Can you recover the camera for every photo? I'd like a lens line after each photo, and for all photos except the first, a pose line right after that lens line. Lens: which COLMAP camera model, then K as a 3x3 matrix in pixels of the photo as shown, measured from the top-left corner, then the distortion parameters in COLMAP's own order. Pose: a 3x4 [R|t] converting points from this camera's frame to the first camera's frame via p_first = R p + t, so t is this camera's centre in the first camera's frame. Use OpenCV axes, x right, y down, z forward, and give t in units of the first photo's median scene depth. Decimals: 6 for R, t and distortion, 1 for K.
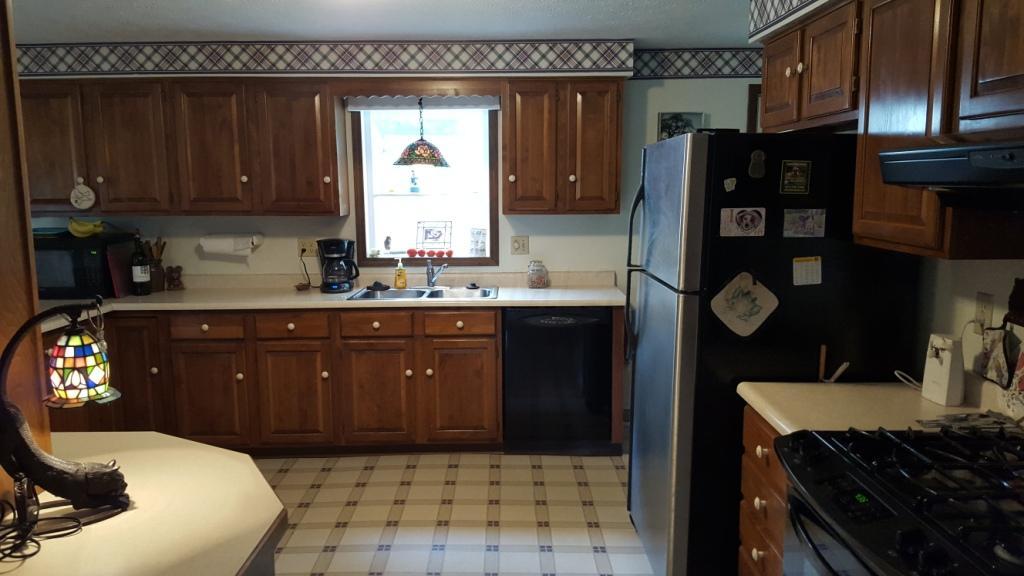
lens RADIAL K [[766.9, 0, 507.9], [0, 766.9, 292.9], [0, 0, 1]] dist [0.097379, -0.123694]
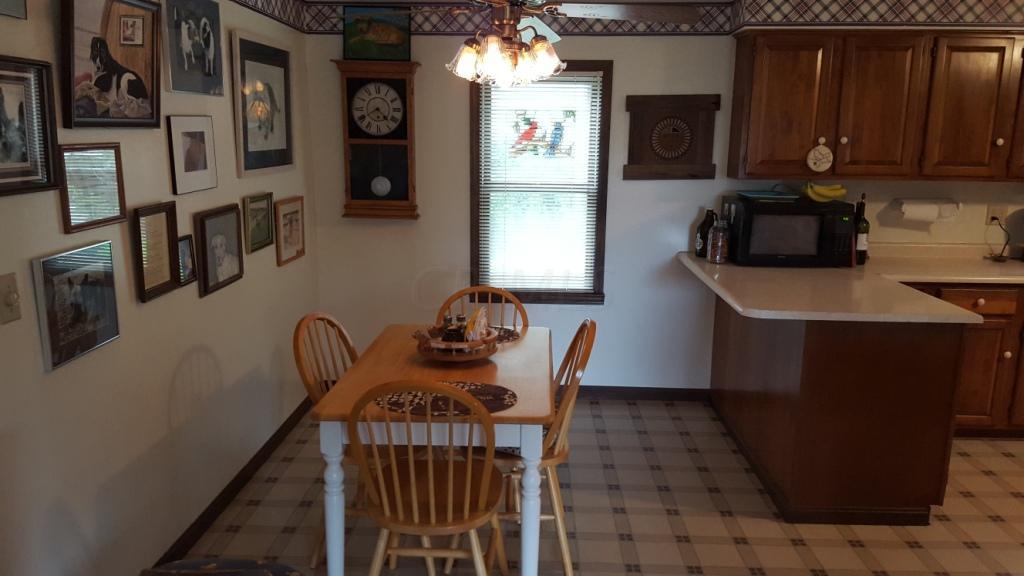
lens RADIAL K [[766.9, 0, 524.4], [0, 766.9, 323.9], [0, 0, 1]] dist [0.097379, -0.123694]
pose [[0.999478, 0.024360, -0.021234, -0.906413], [-0.022449, 0.996043, 0.085988, 0.003506], [0.023245, -0.085467, 0.996070, 0.035403]]
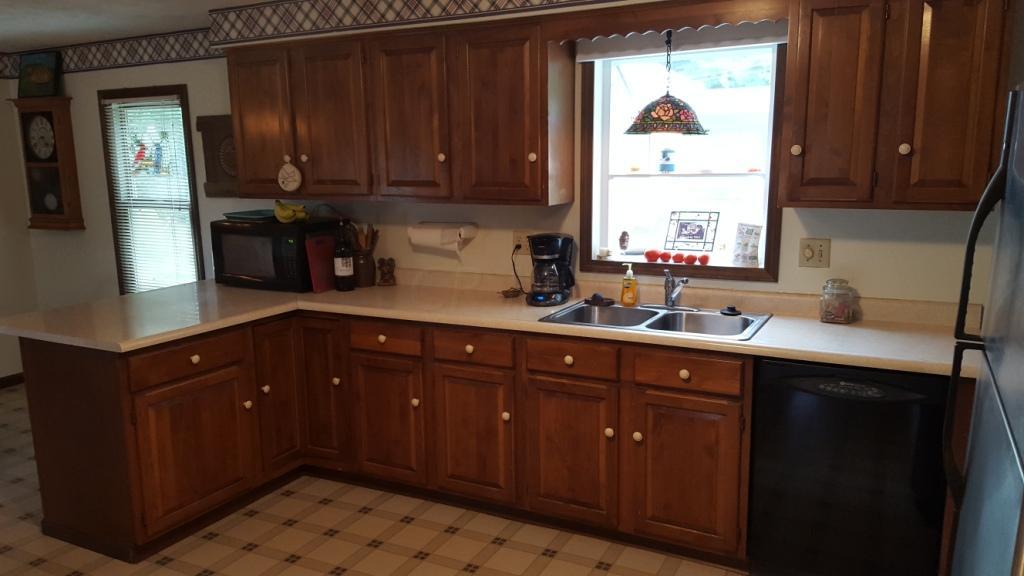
lens RADIAL K [[766.9, 0, 511.8], [0, 766.9, 296.5], [0, 0, 1]] dist [0.097379, -0.123694]
pose [[0.885653, 0.078434, -0.457675, 0.103194], [-0.056009, 0.996479, 0.062387, -0.058291], [0.460957, -0.029620, 0.886928, 0.333086]]
